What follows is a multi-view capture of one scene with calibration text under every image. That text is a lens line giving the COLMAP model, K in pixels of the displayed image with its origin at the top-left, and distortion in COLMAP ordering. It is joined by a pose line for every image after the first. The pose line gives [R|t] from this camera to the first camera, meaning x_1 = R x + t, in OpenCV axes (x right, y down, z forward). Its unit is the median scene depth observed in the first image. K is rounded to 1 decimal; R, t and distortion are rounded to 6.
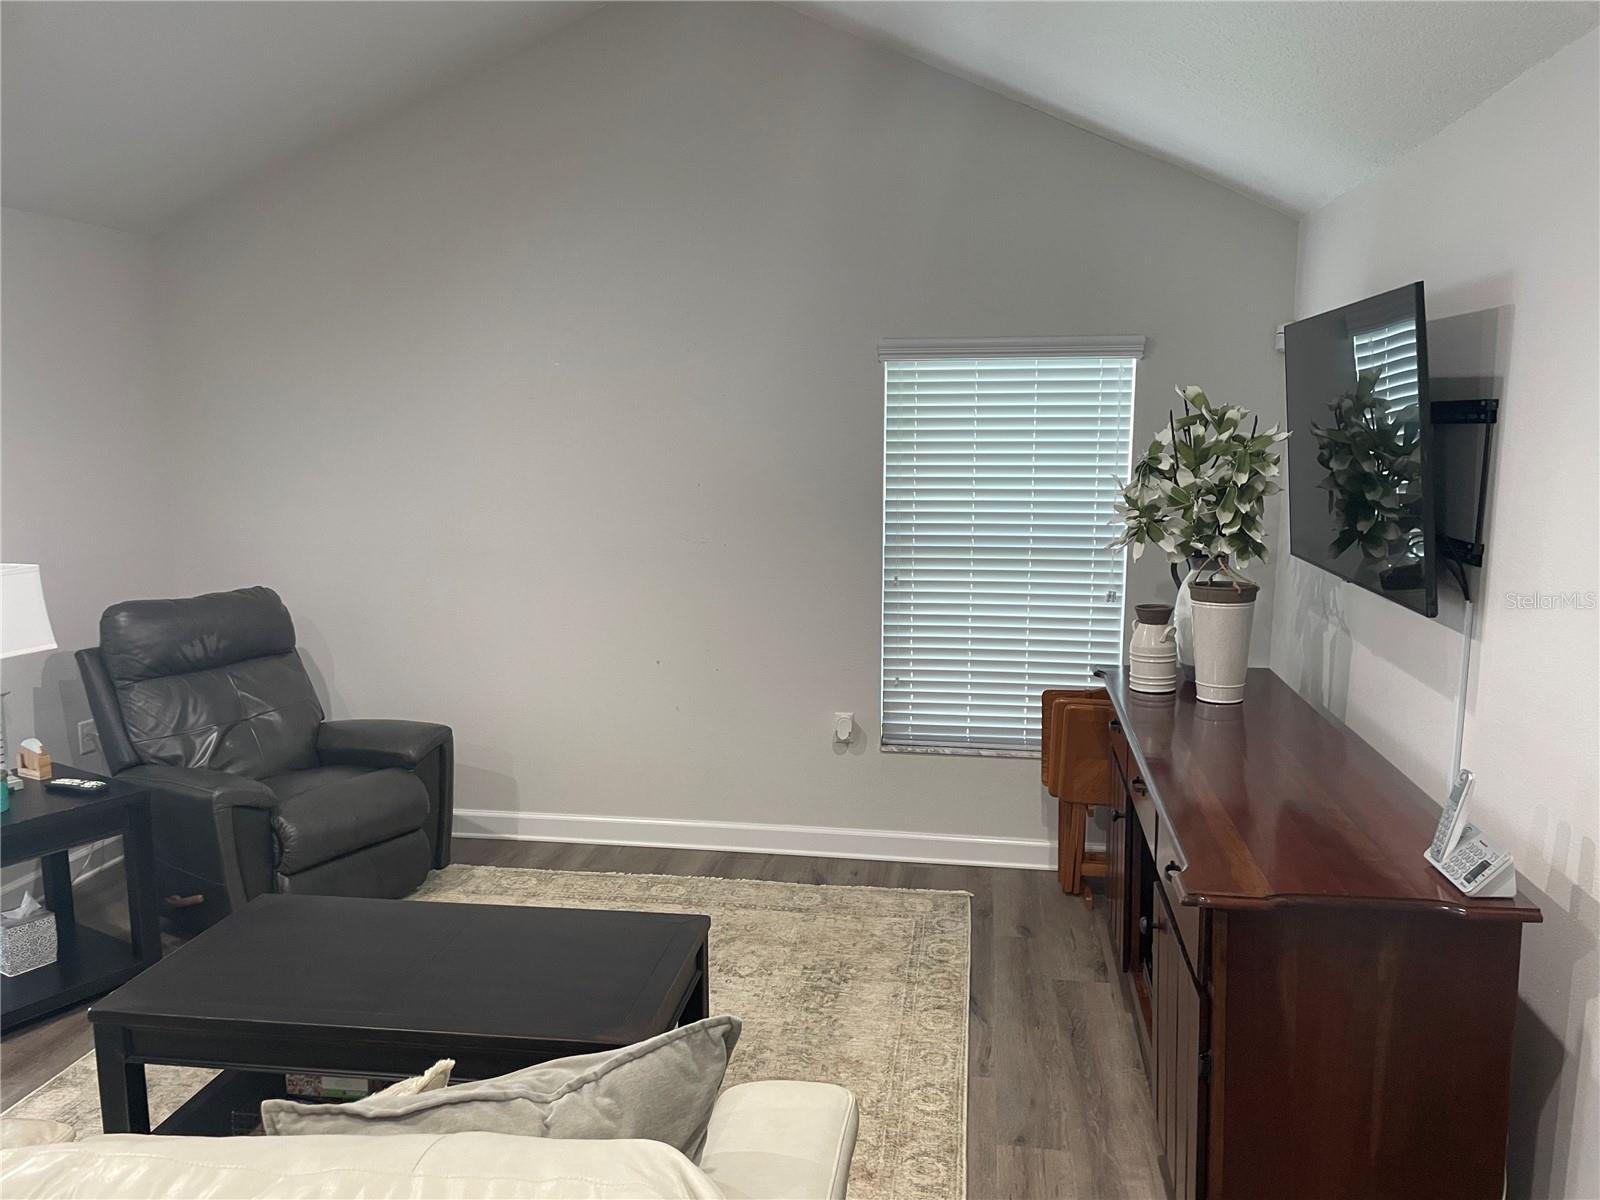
lens RADIAL K [[1202.6, 0, 817.4], [0, 1202.6, 599.0], [0, 0, 1]] dist [0.073498, -0.090653]
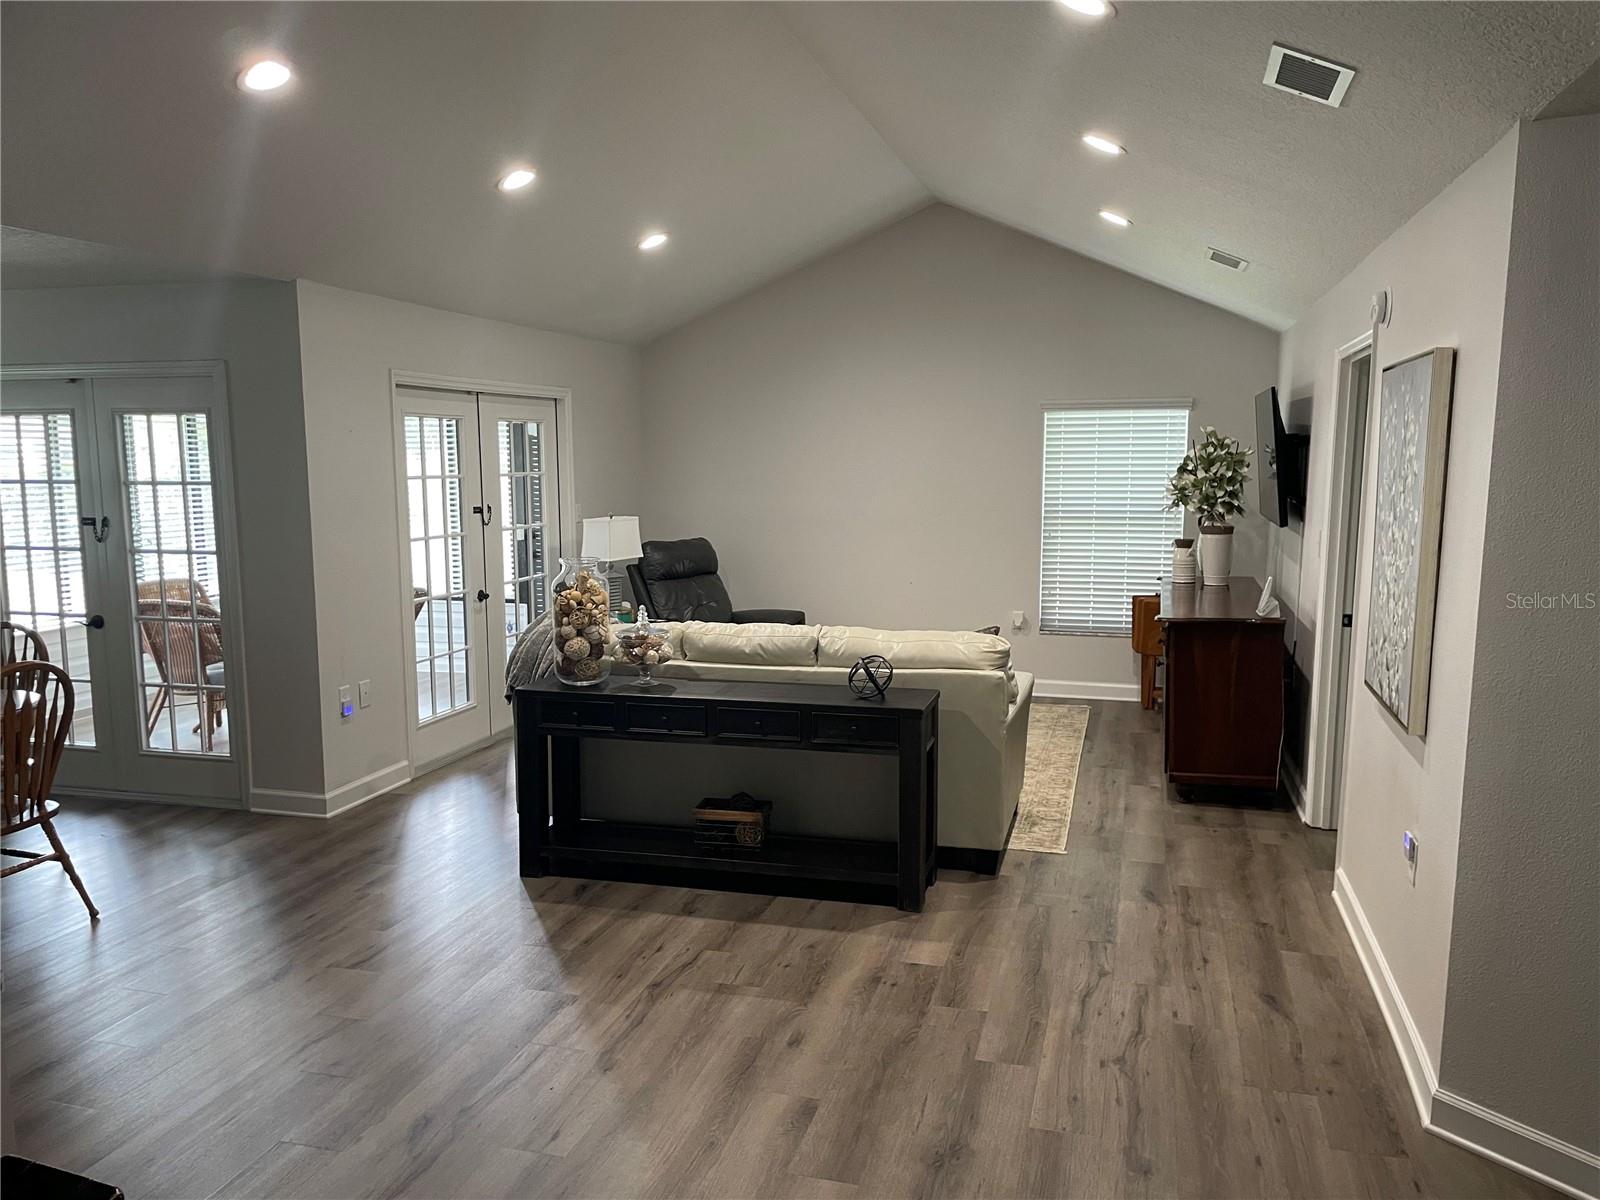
lens RADIAL K [[1202.6, 0, 807.4], [0, 1202.6, 605.3], [0, 0, 1]] dist [0.073498, -0.090653]
pose [[0.991220, 0.012718, -0.131612, -0.064913], [-0.014808, 0.999779, -0.014914, 0.145632], [0.131394, 0.016732, 0.991189, -0.984453]]
